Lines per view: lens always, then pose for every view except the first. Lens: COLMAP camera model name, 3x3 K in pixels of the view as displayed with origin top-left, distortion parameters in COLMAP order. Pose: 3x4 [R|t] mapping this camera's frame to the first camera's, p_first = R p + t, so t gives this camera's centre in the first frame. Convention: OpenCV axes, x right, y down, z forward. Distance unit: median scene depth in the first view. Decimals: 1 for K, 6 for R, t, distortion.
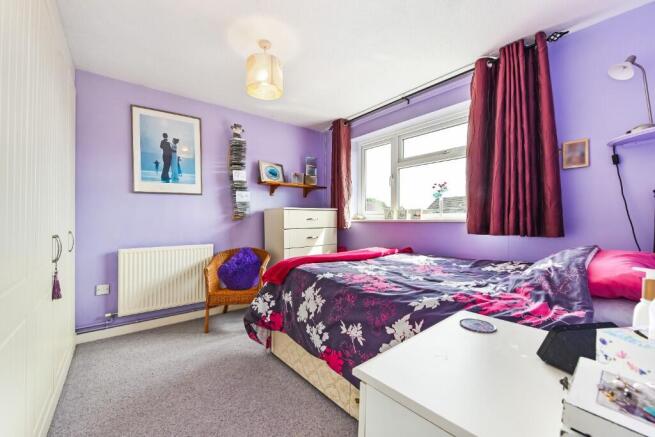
lens RADIAL K [[262.8, 0, 328.2], [0, 262.8, 217.6], [0, 0, 1]] dist [-0.009817, -0.001631]
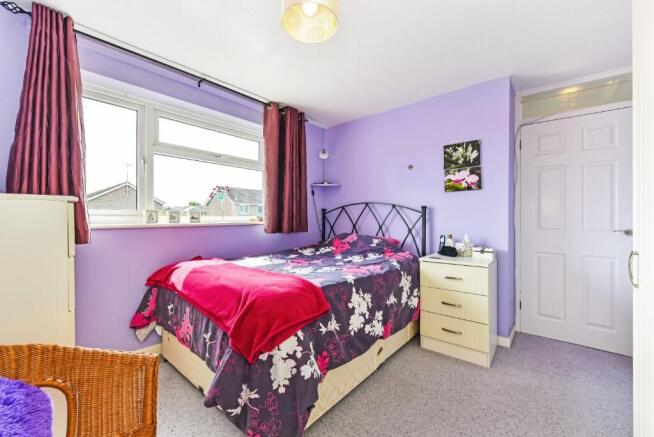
lens RADIAL K [[262.4, 0, 327.6], [0, 262.4, 218.5], [0, 0, 1]] dist [-0.009817, -0.001631]
pose [[-0.161635, 0.002028, 0.986849, -0.628202], [-0.007118, 0.999969, -0.003221, -0.008509], [-0.986825, -0.007545, -0.161616, 0.766953]]
